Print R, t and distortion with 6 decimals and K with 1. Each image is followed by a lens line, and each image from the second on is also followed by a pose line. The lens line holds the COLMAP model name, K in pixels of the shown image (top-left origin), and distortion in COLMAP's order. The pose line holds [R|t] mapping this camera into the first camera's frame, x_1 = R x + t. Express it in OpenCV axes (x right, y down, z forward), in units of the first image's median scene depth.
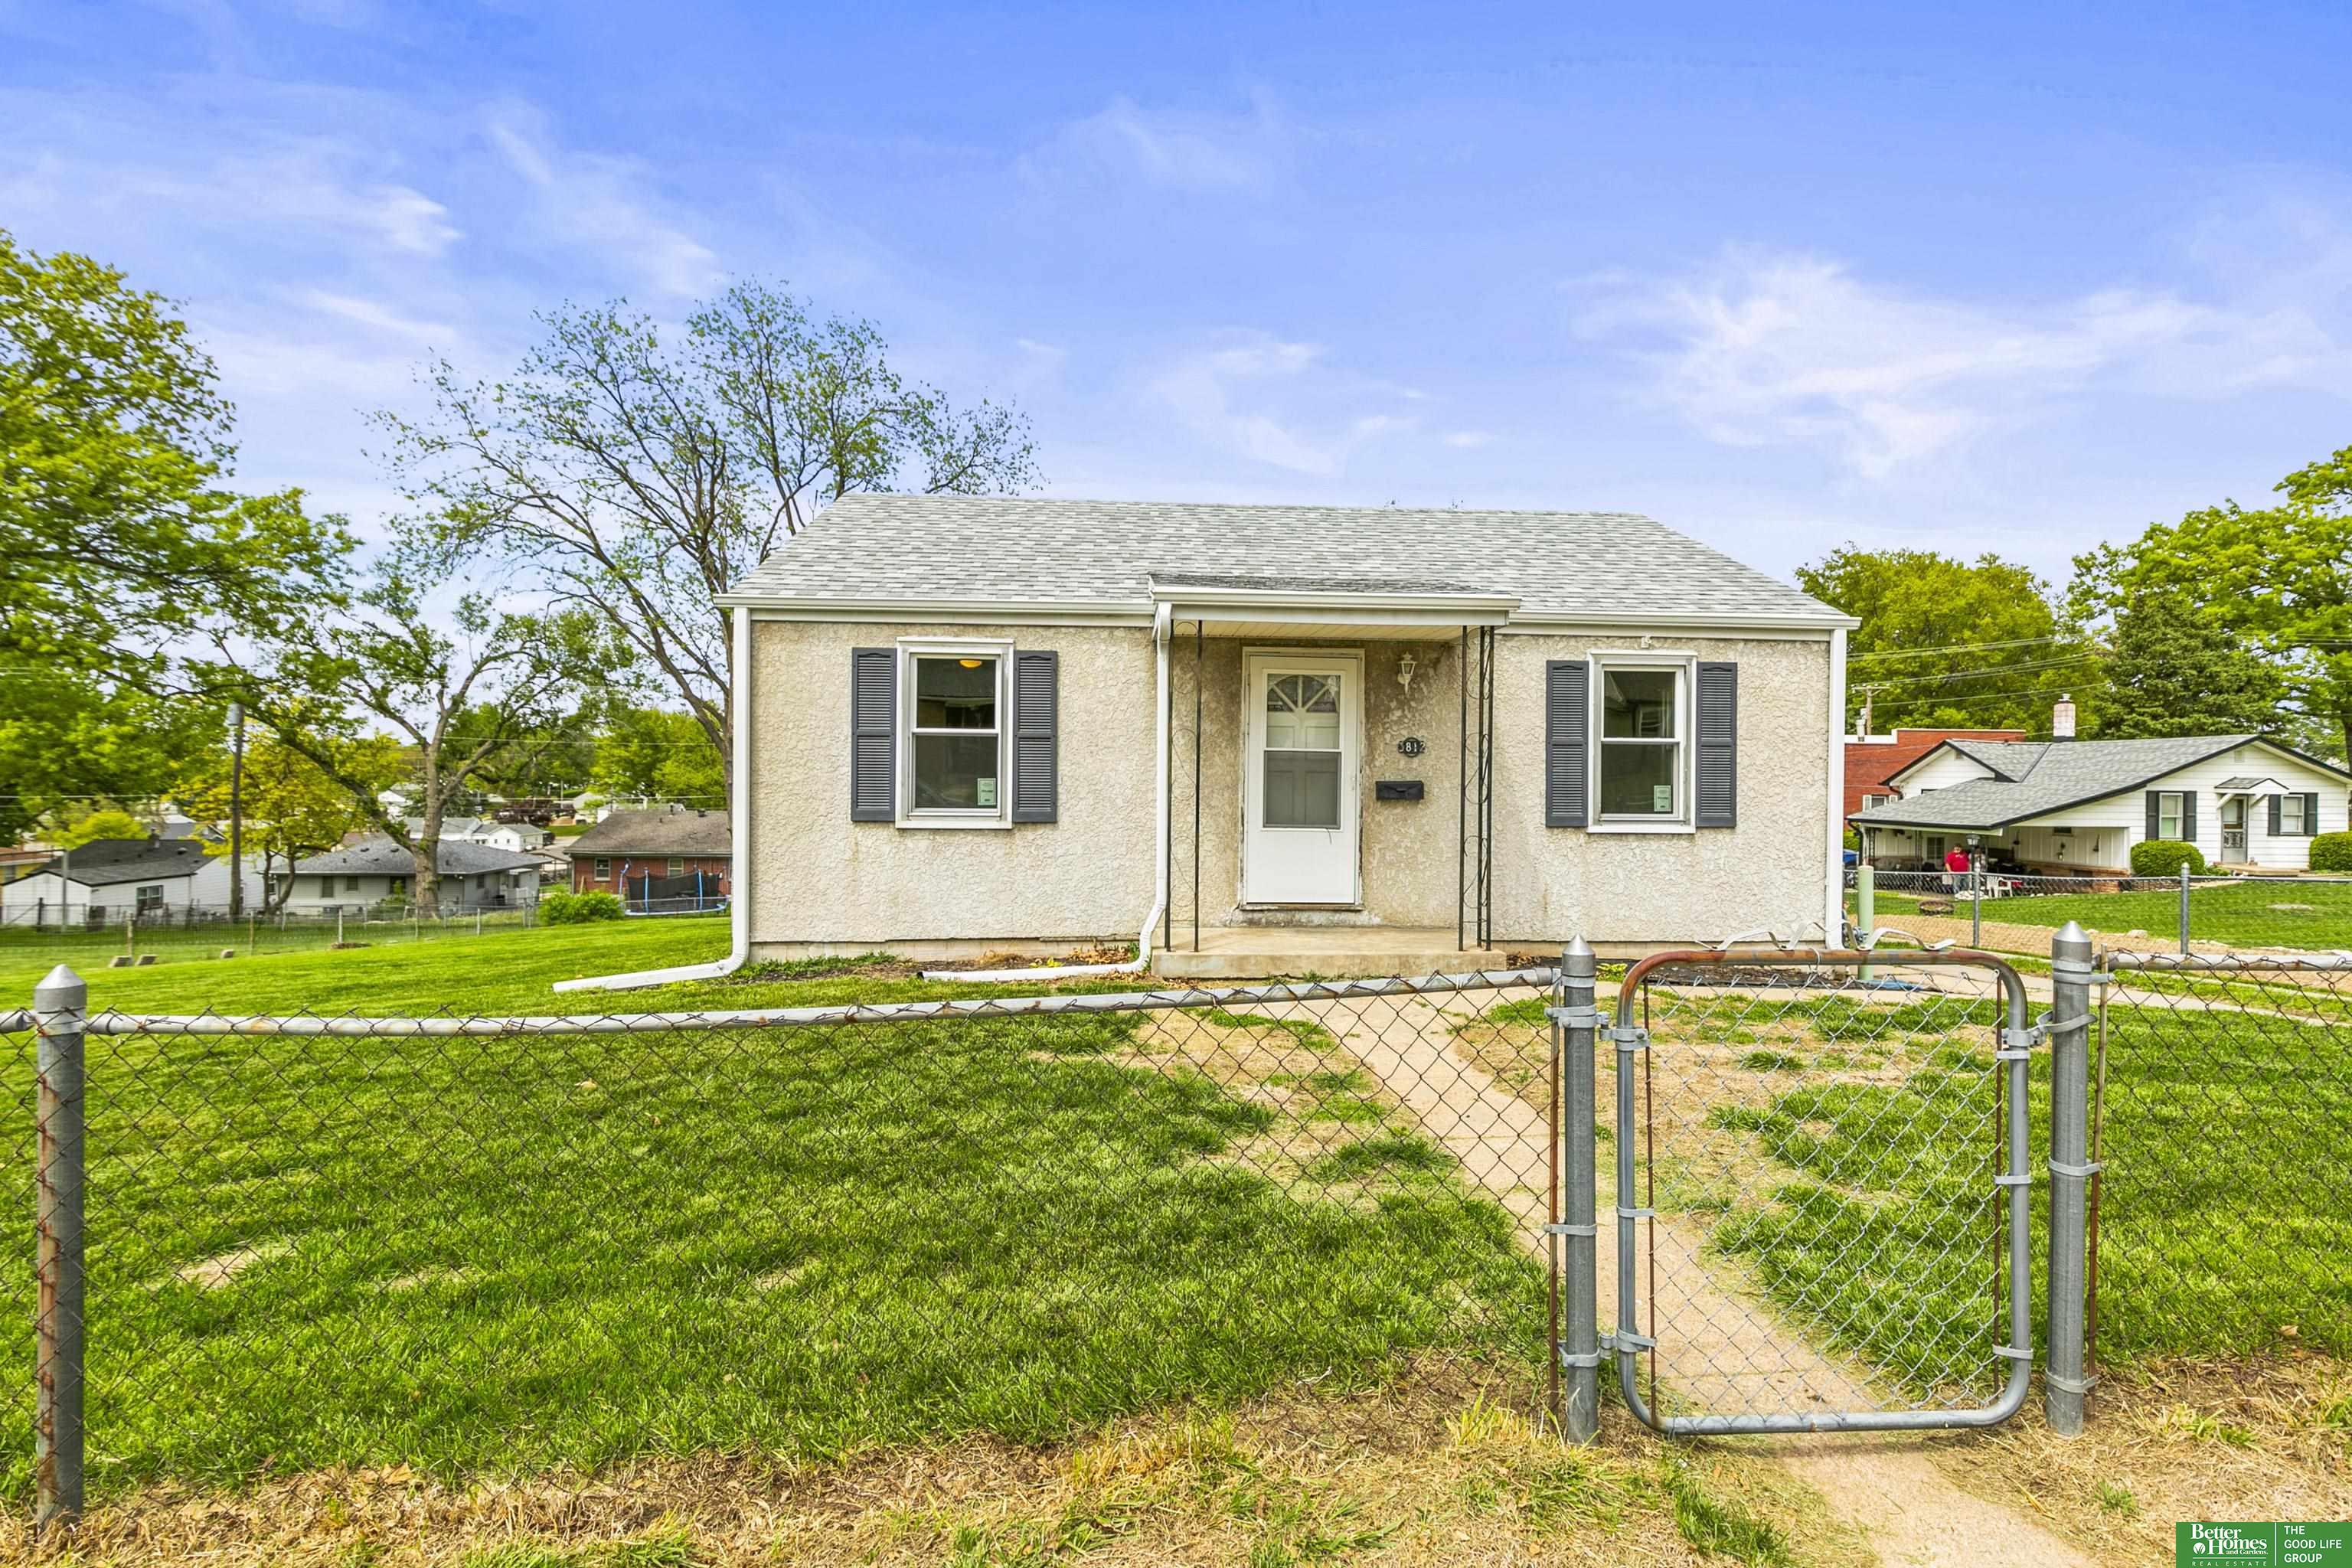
lens RADIAL K [[1085.8, 0, 1182.9], [0, 1085.8, 760.2], [0, 0, 1]] dist [0.009489, -0.000359]
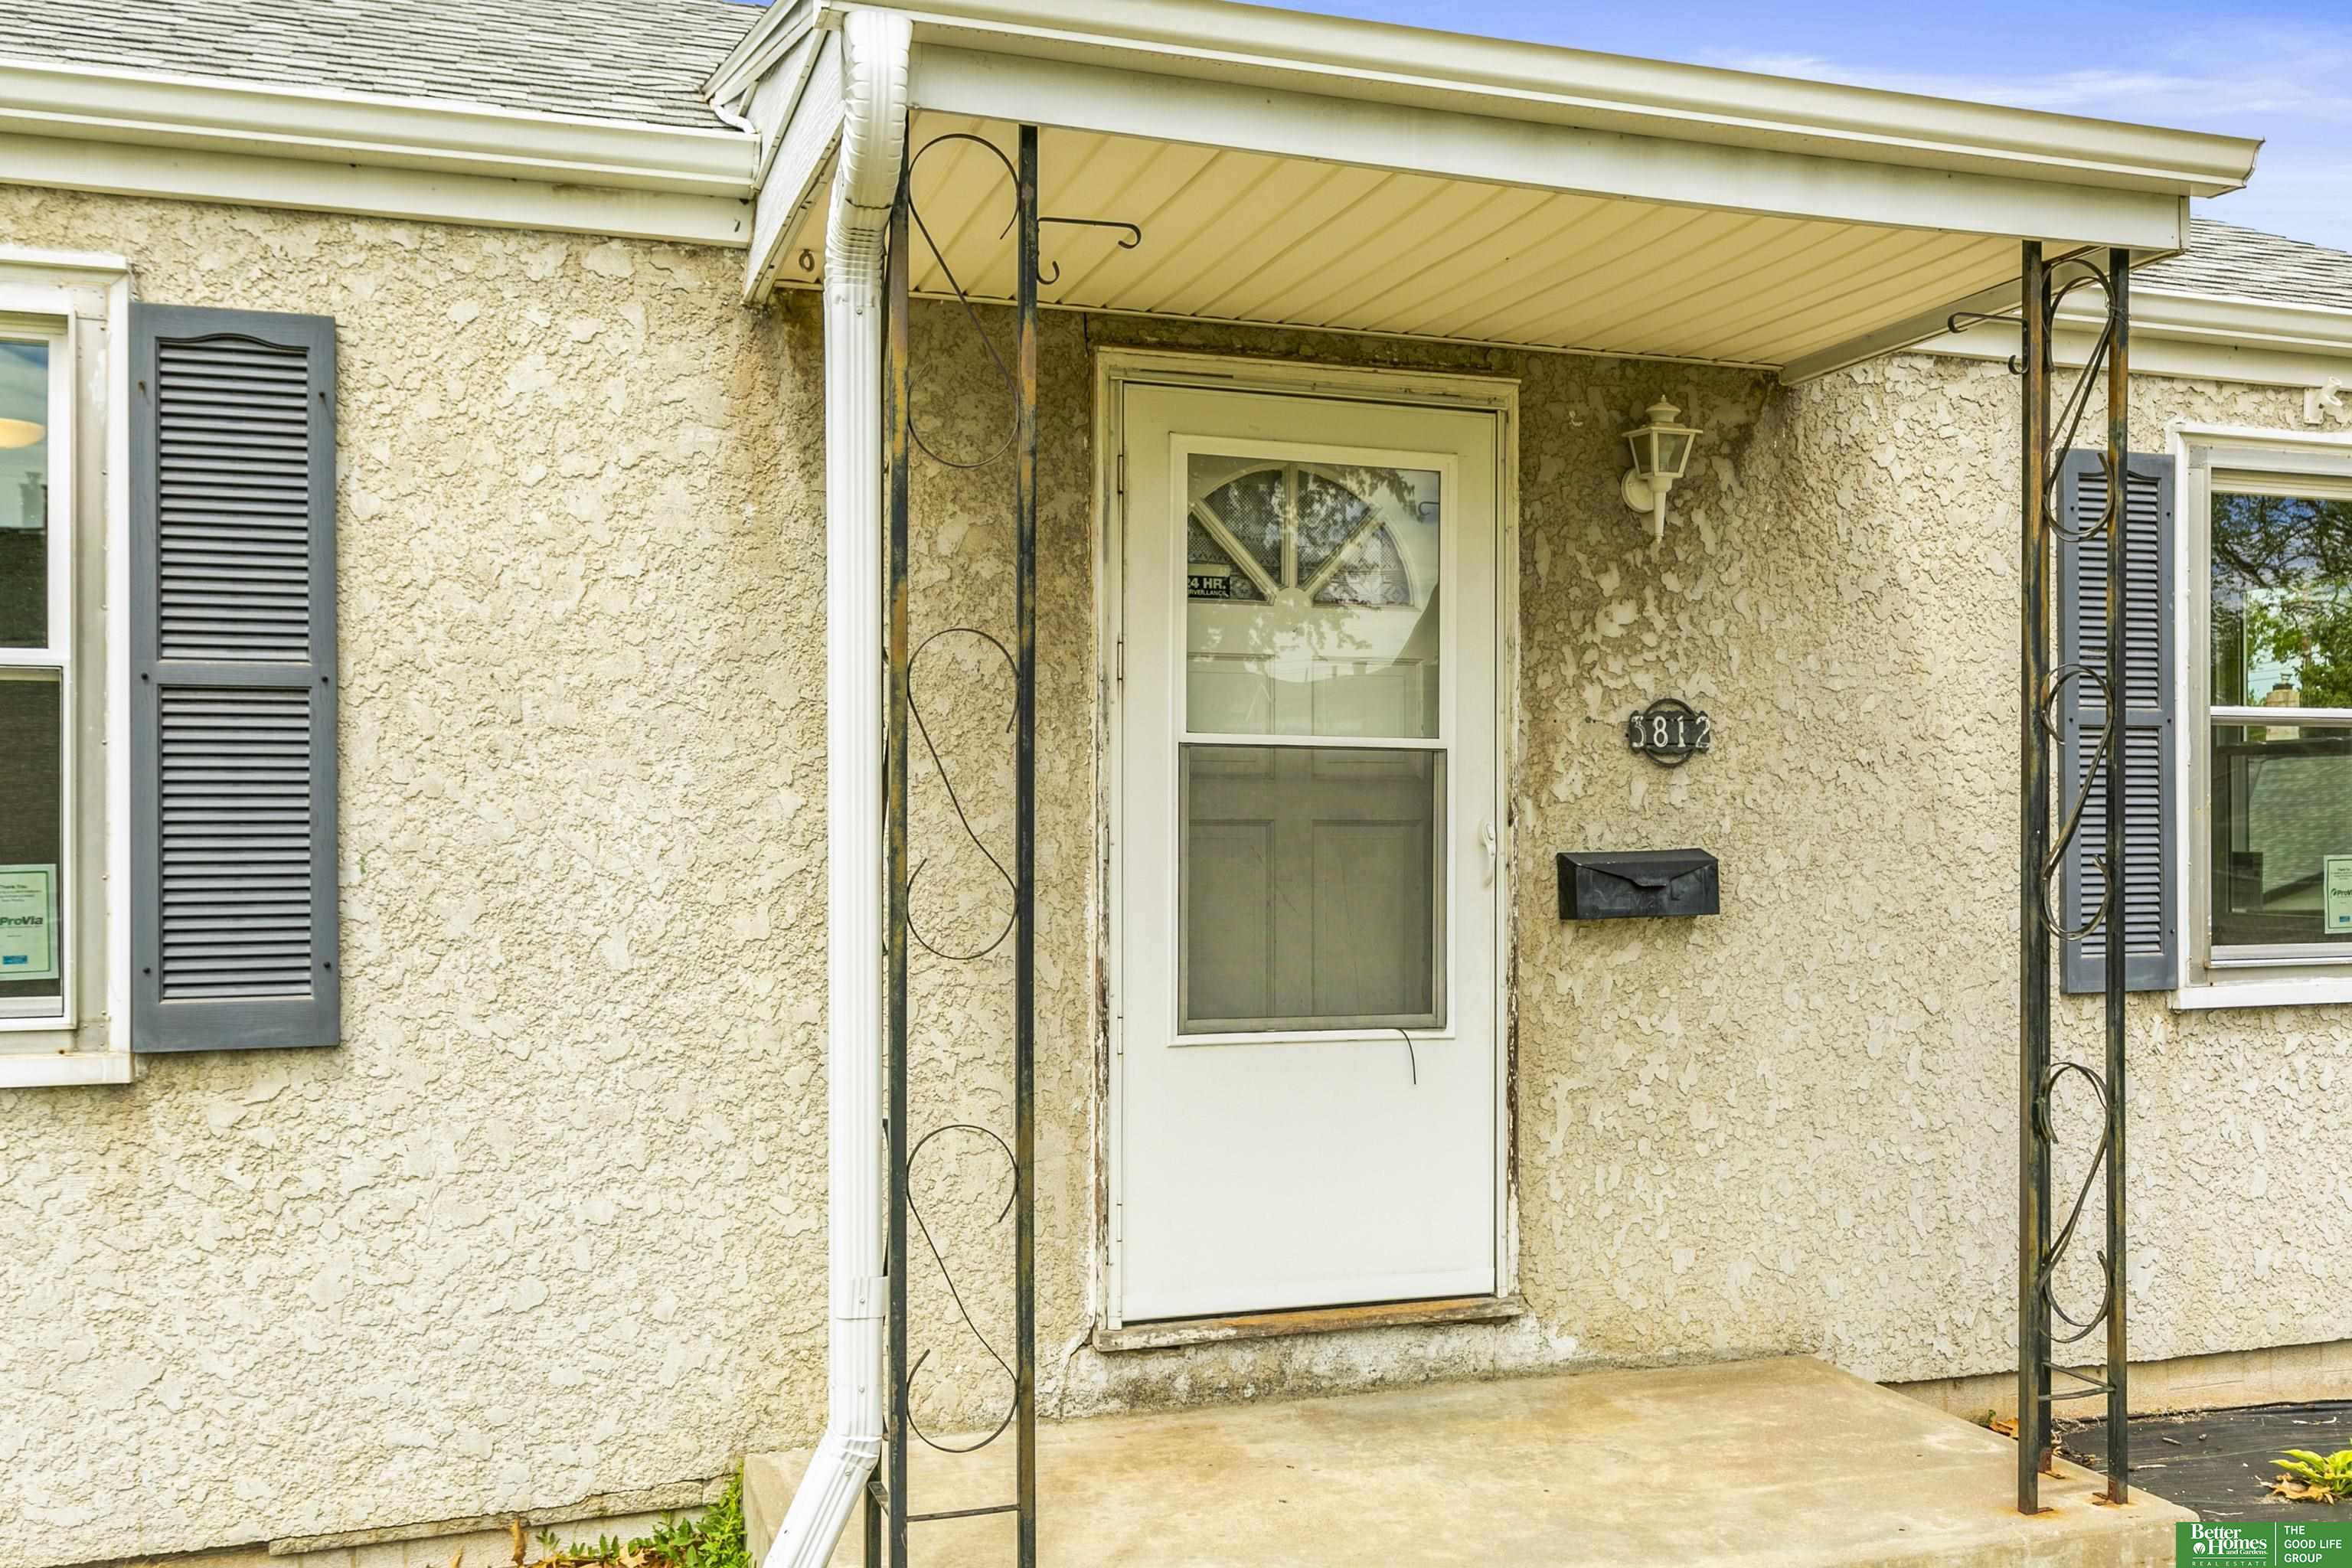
lens RADIAL K [[2033.5, 0, 1174.2], [0, 2033.5, 828.8], [0, 0, 1]] dist [0.000581, 0.004650]
pose [[0.963300, -0.010614, 0.268219, -0.058247], [0.007432, 0.999889, 0.012876, 0.005357], [-0.268326, -0.010410, 0.963272, 0.510969]]
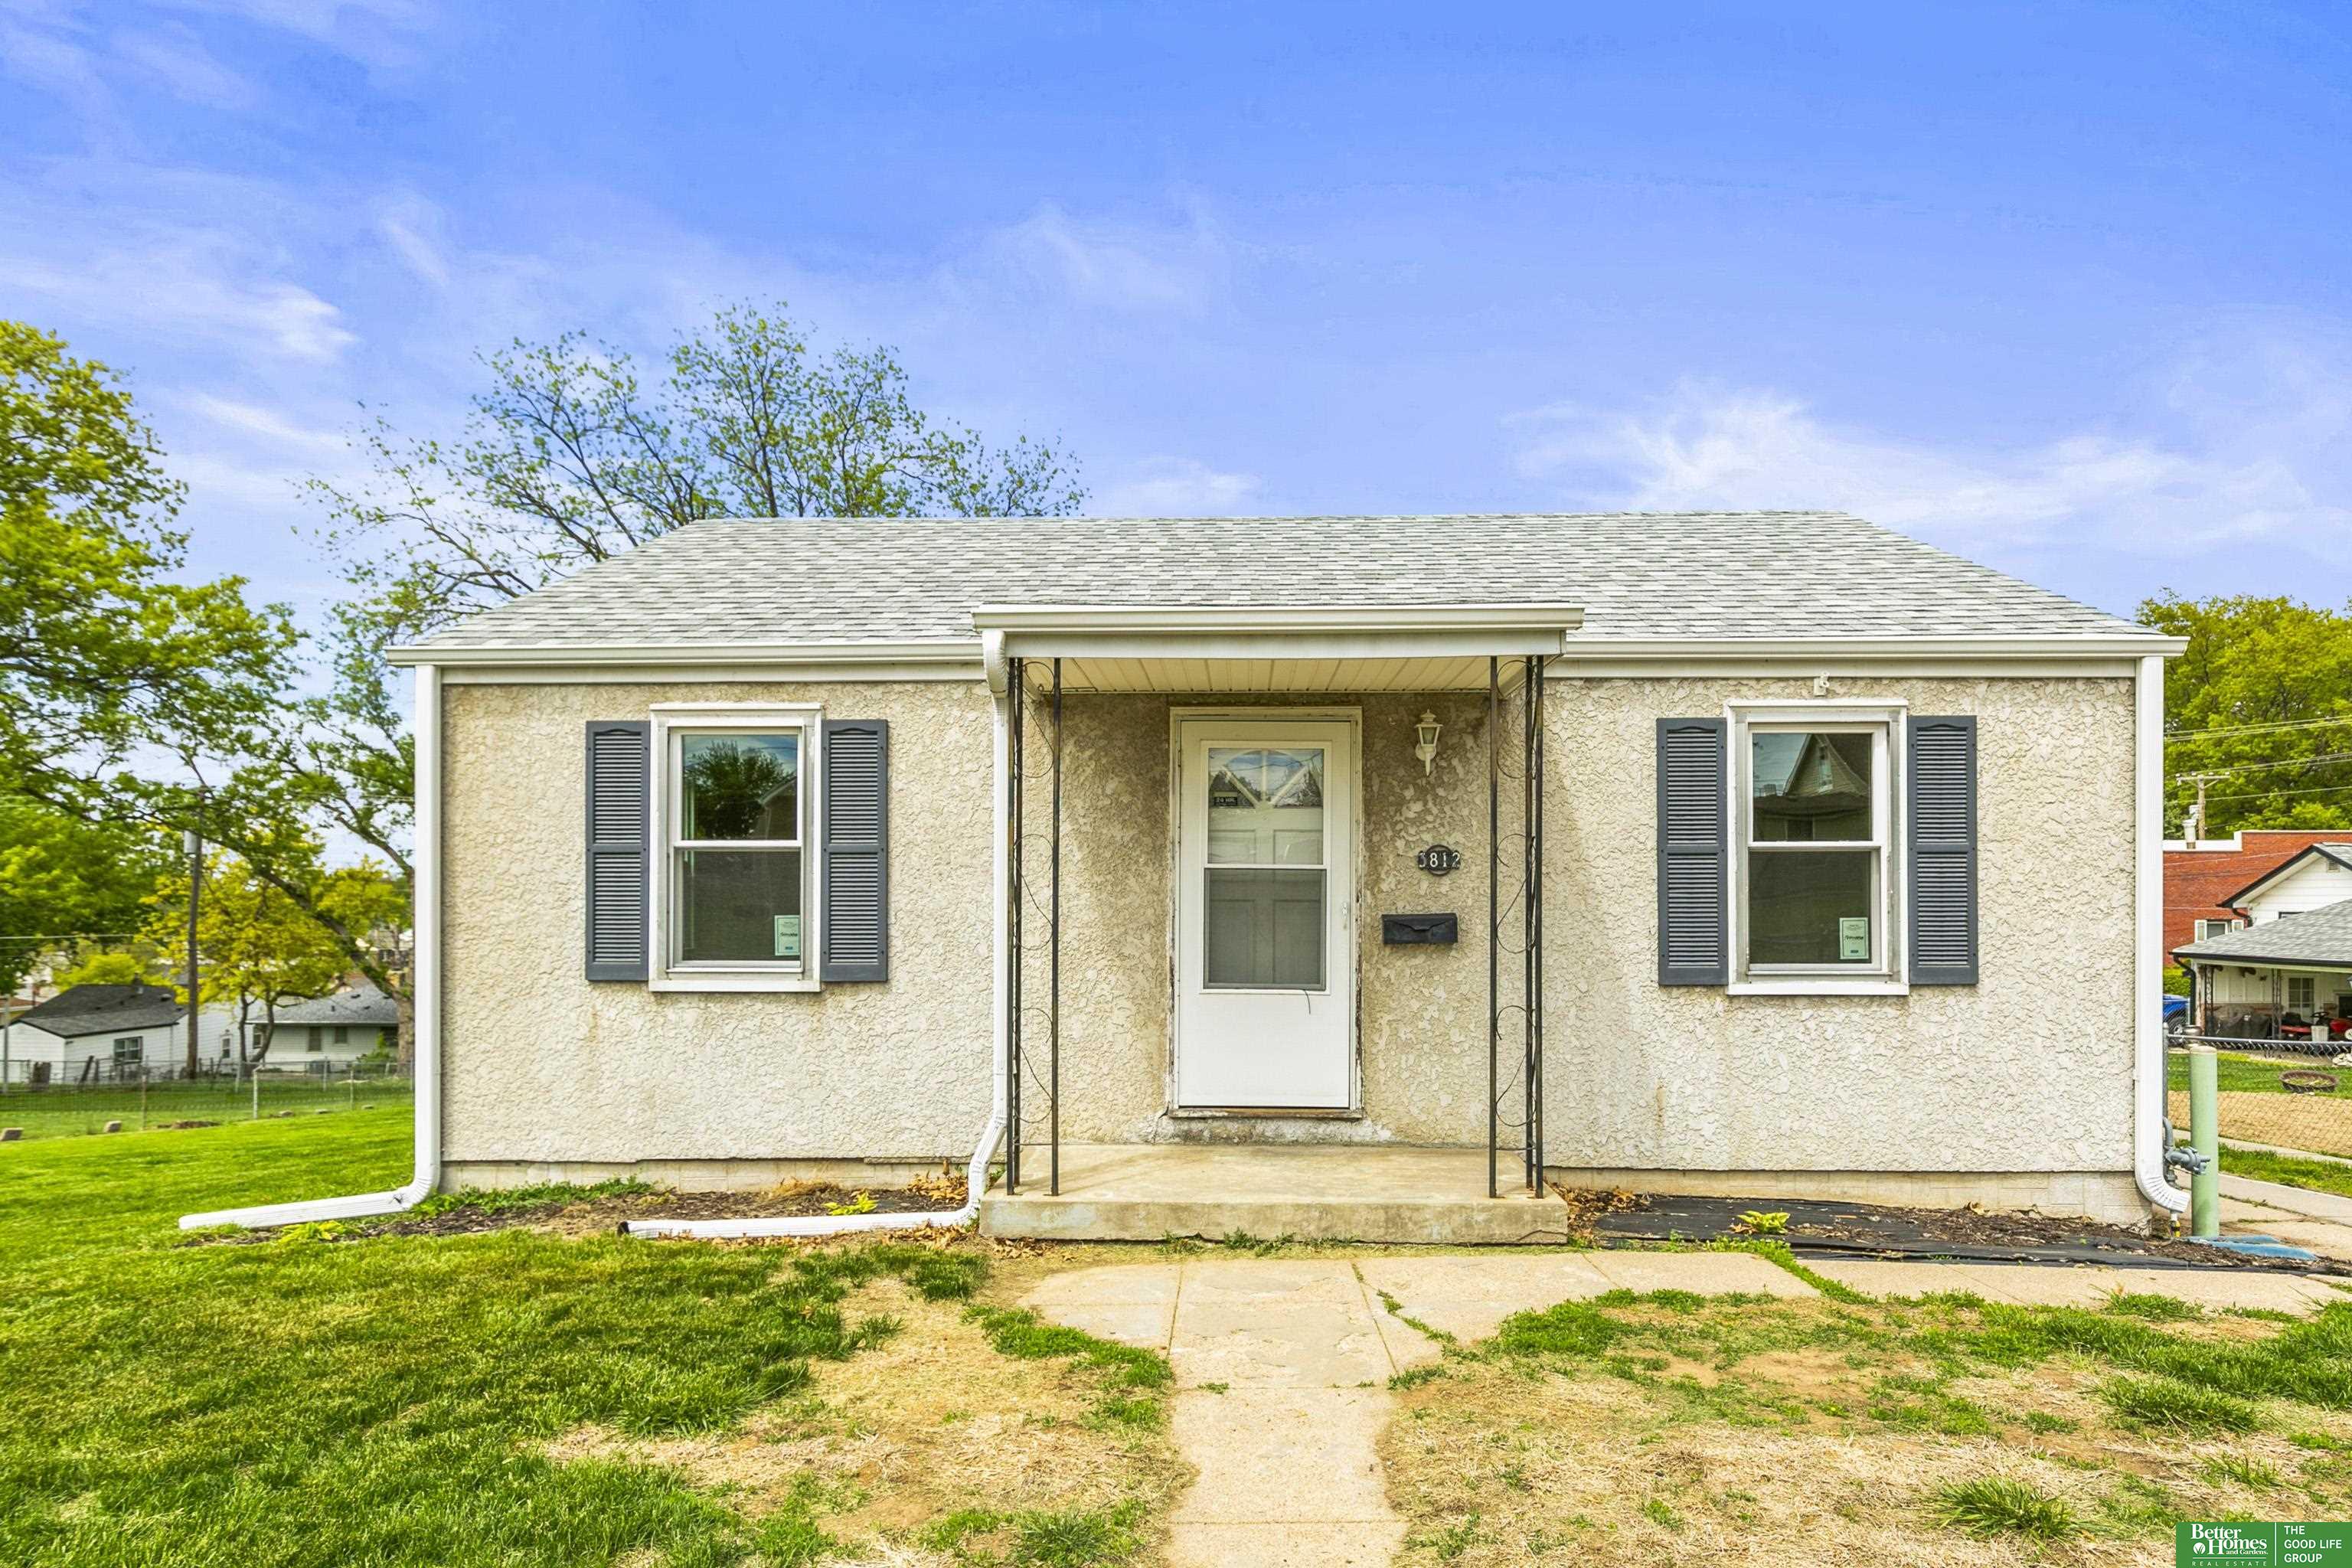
lens RADIAL K [[1303.2, 0, 1202.8], [0, 1303.2, 876.0], [0, 0, 1]] dist [-0.006033, 0.004052]
pose [[0.995613, -0.010952, -0.092919, 0.142031], [0.010431, 0.999927, -0.006086, 0.000302], [0.092979, 0.005090, 0.995655, 0.229380]]
